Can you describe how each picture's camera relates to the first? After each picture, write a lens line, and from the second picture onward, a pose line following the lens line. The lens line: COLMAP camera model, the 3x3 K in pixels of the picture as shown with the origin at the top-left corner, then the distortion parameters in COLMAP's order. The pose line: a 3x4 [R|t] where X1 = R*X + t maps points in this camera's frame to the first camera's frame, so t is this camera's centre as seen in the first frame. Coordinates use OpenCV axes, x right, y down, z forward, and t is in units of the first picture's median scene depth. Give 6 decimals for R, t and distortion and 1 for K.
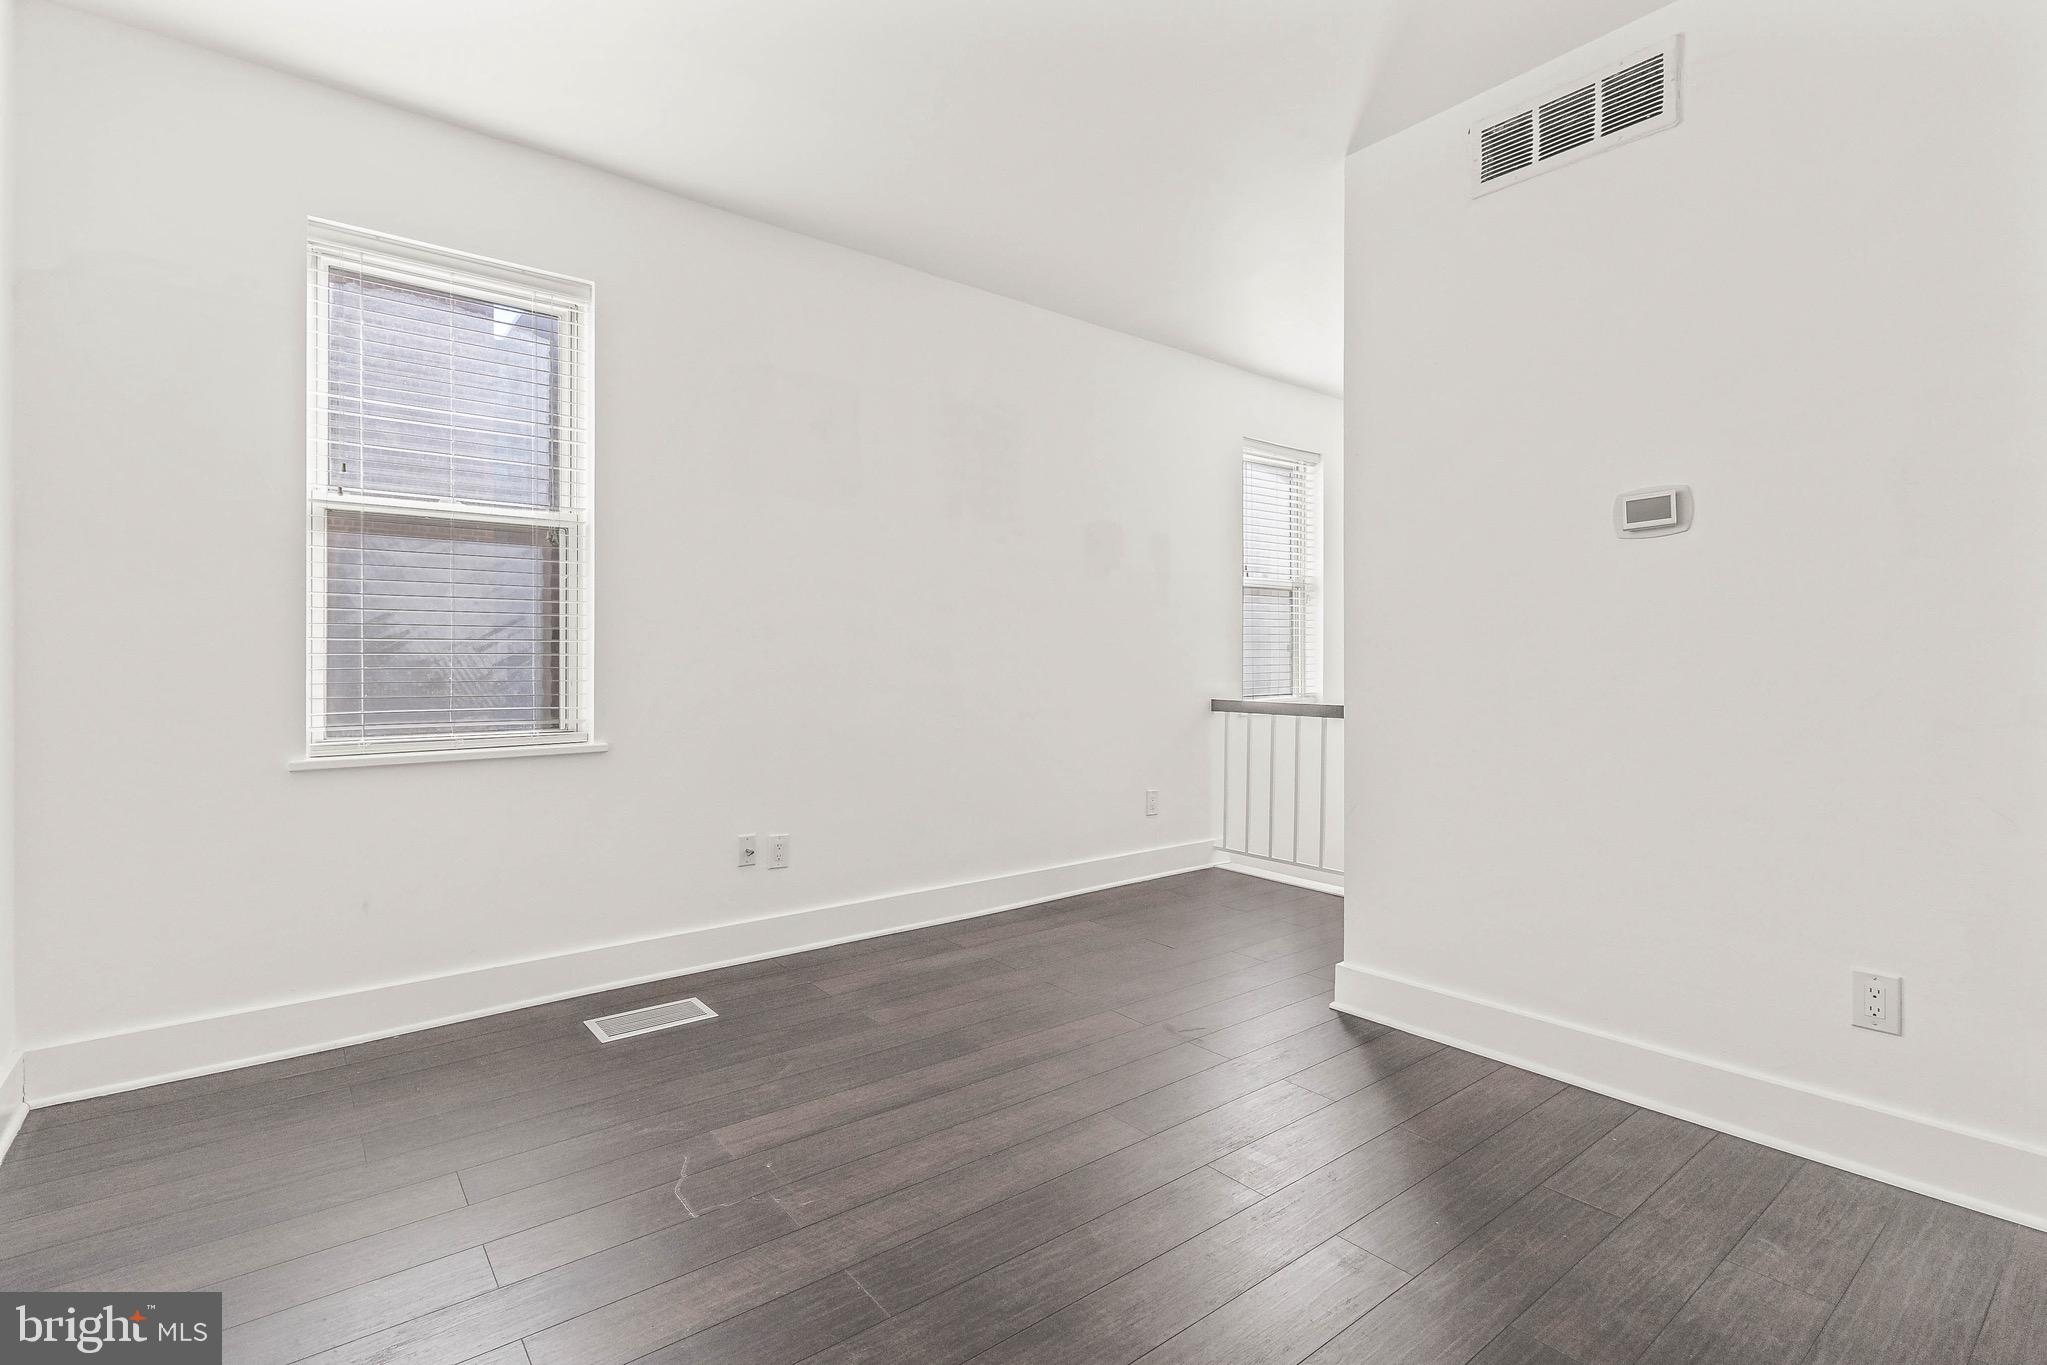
lens RADIAL K [[955.8, 0, 1023.5], [0, 955.8, 682.5], [0, 0, 1]] dist [-0.000120, -0.000154]
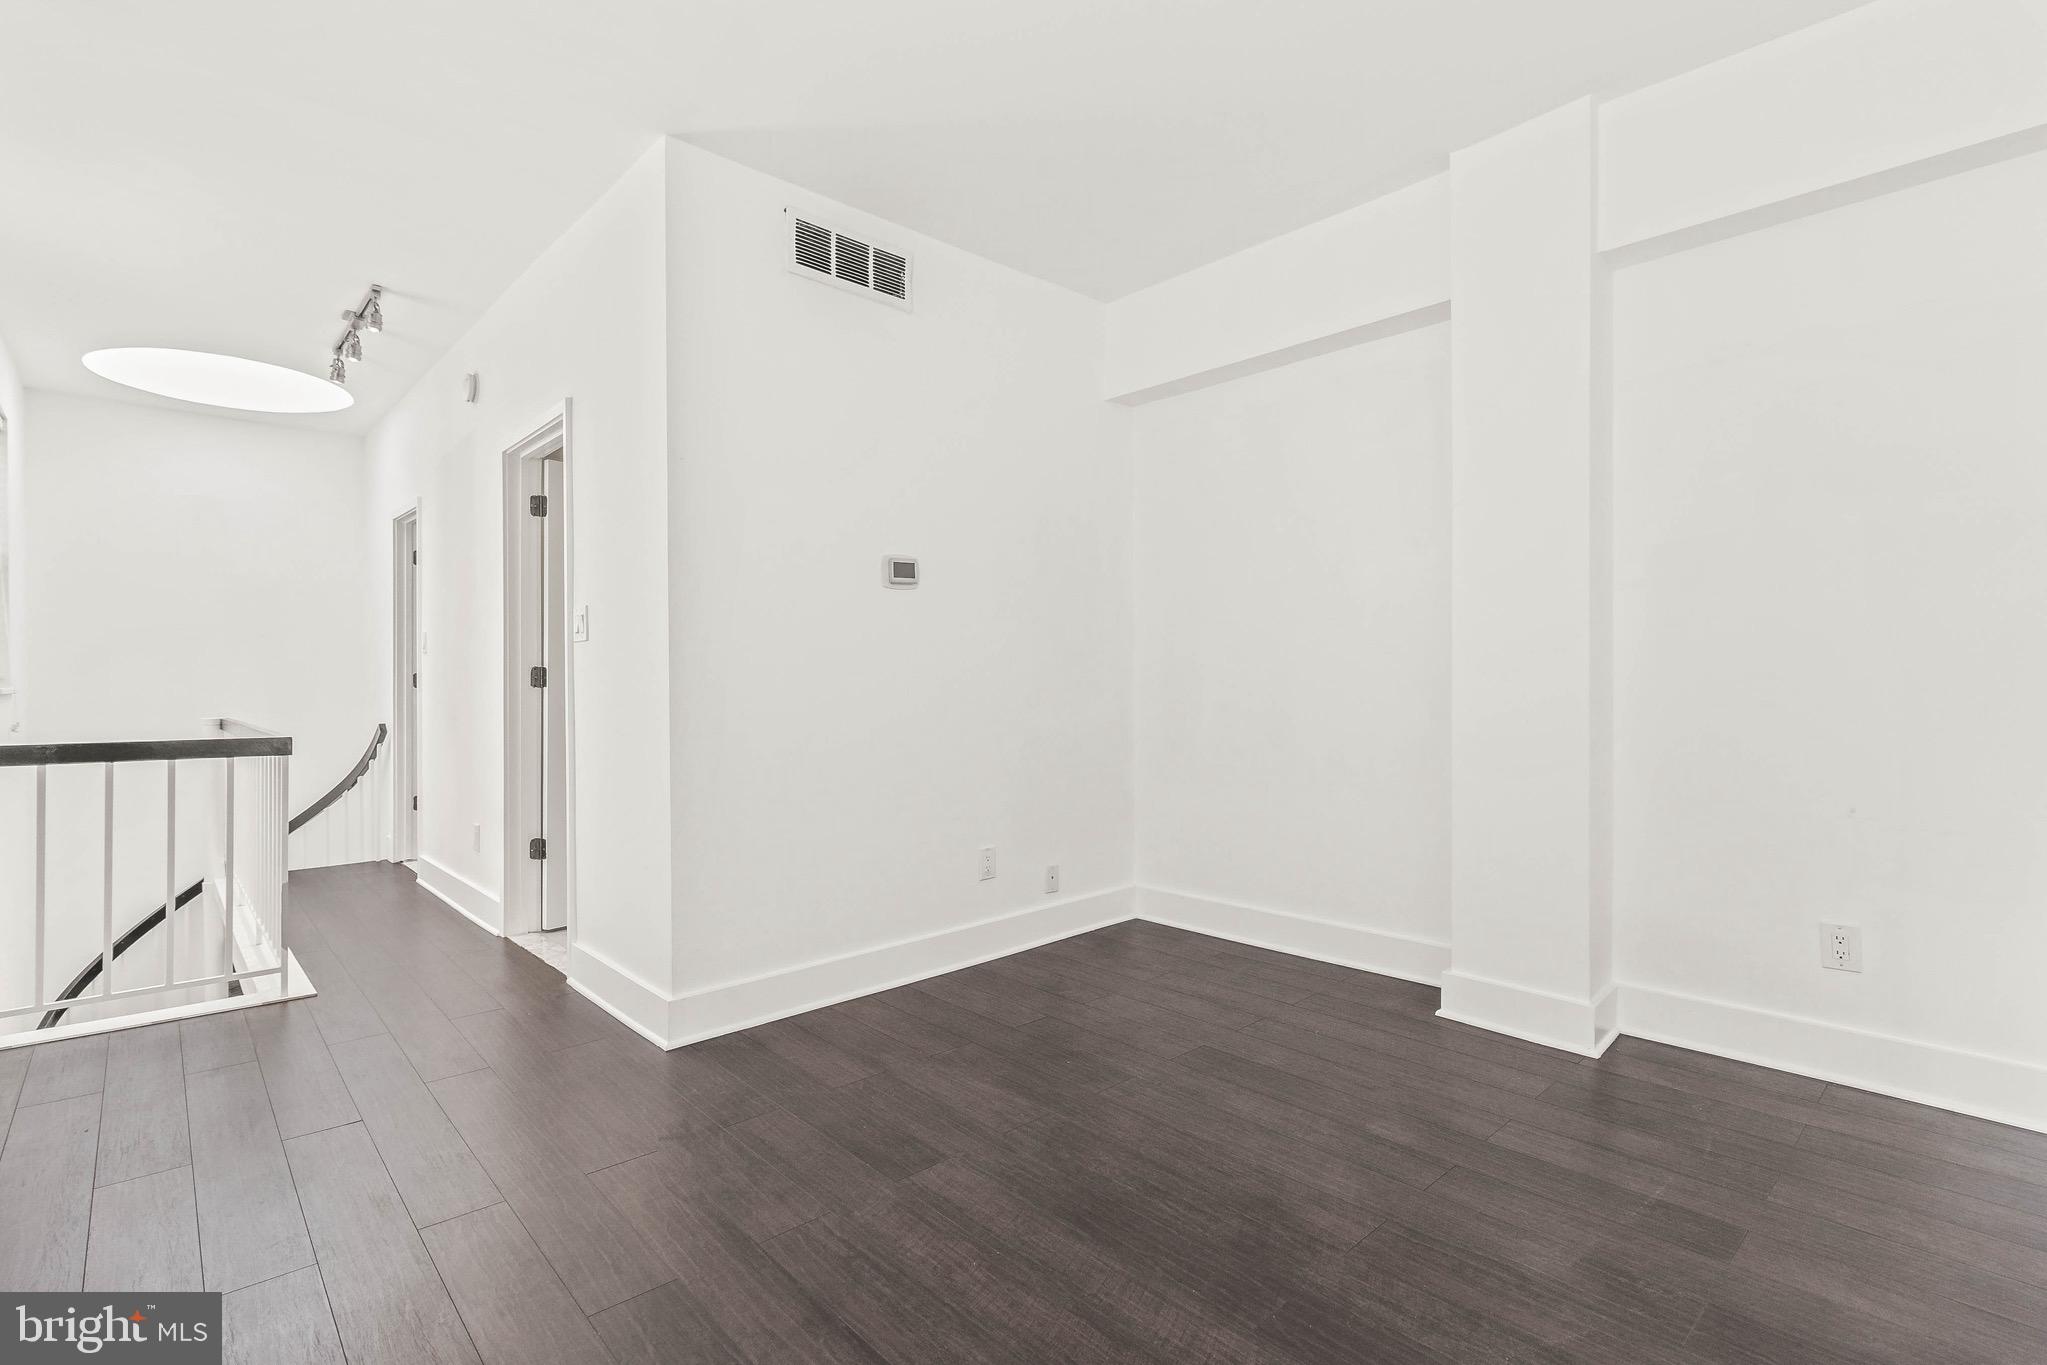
lens RADIAL K [[955.8, 0, 1023.5], [0, 955.8, 682.5], [0, 0, 1]] dist [-0.000120, -0.000154]
pose [[-0.077794, -0.010312, 0.996916, -0.766896], [0.024137, 0.999634, 0.012224, -0.021534], [-0.996677, 0.025014, -0.077516, 0.898008]]
